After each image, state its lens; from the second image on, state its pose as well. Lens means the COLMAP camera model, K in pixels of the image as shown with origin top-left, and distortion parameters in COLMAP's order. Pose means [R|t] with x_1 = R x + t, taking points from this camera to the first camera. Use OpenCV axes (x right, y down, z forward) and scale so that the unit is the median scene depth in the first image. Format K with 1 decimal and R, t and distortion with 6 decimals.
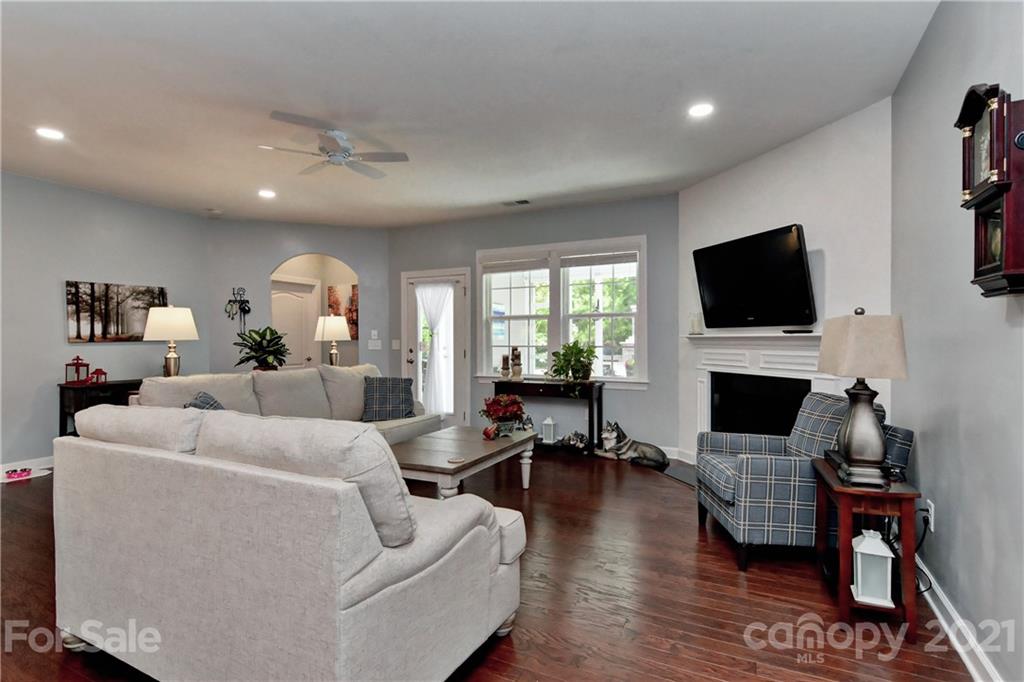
lens RADIAL K [[498.2, 0, 501.4], [0, 498.2, 340.2], [0, 0, 1]] dist [0.007038, -0.000391]
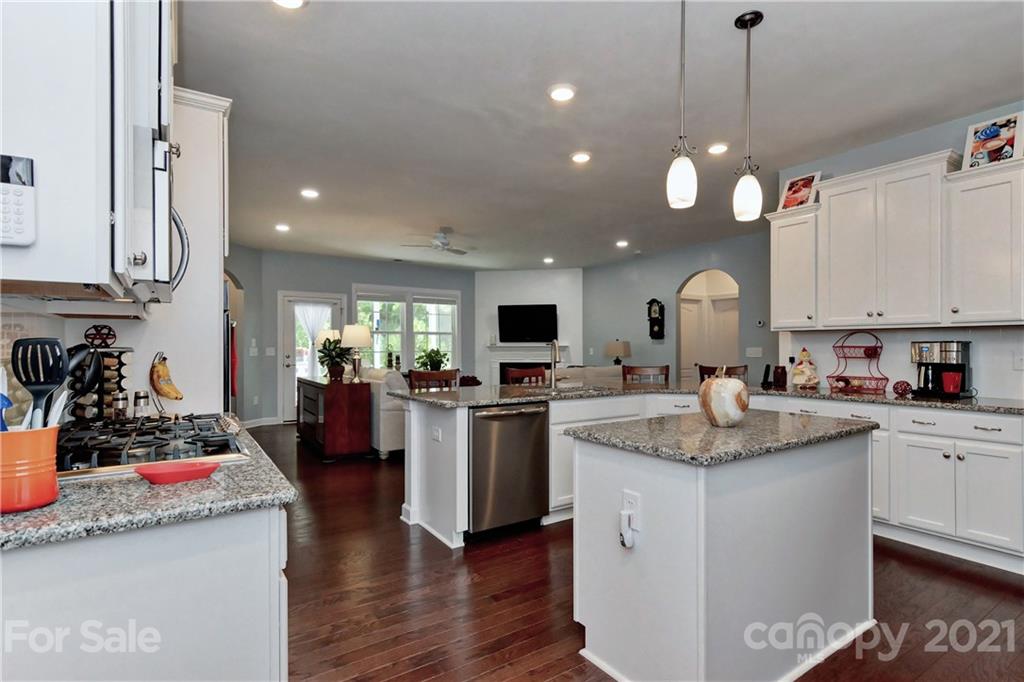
lens RADIAL K [[498.2, 0, 514.1], [0, 498.2, 348.1], [0, 0, 1]] dist [0.007038, -0.000391]
pose [[0.506374, 0.000742, 0.862314, -1.189035], [0.001078, 0.999998, -0.001494, 0.003920], [-0.862313, 0.001686, 0.506372, -0.107471]]
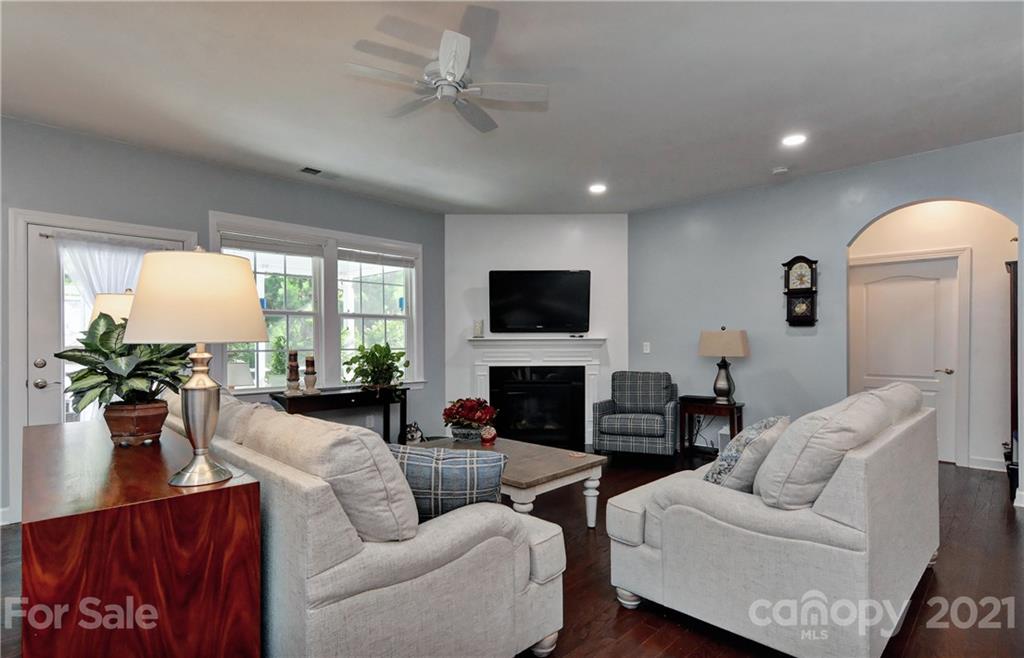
lens RADIAL K [[501.5, 0, 538.0], [0, 501.5, 342.4], [0, 0, 1]] dist [-0.004327, -0.001183]
pose [[0.281408, -0.002317, 0.959585, -0.670701], [0.004747, 0.999988, 0.001022, 0.000294], [-0.959576, 0.004268, 0.281416, 0.447252]]
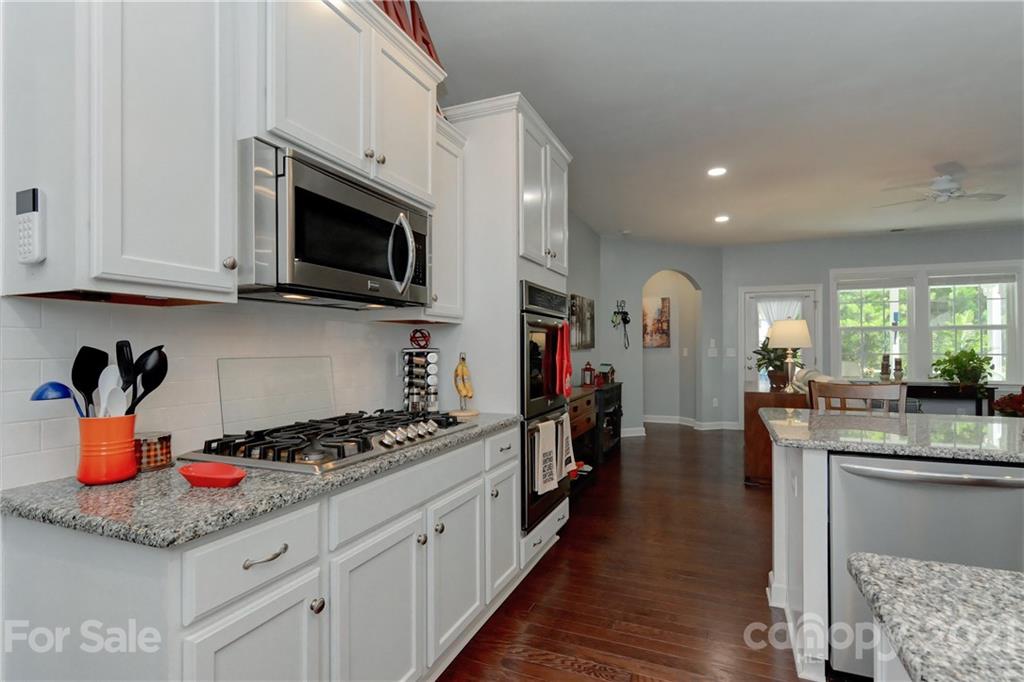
lens RADIAL K [[498.2, 0, 520.6], [0, 498.2, 342.6], [0, 0, 1]] dist [0.007038, -0.000391]
pose [[0.997769, 0.002910, 0.066694, -0.959946], [-0.002030, 0.999910, -0.013255, 0.003125], [-0.066727, 0.013090, 0.997685, -0.092859]]
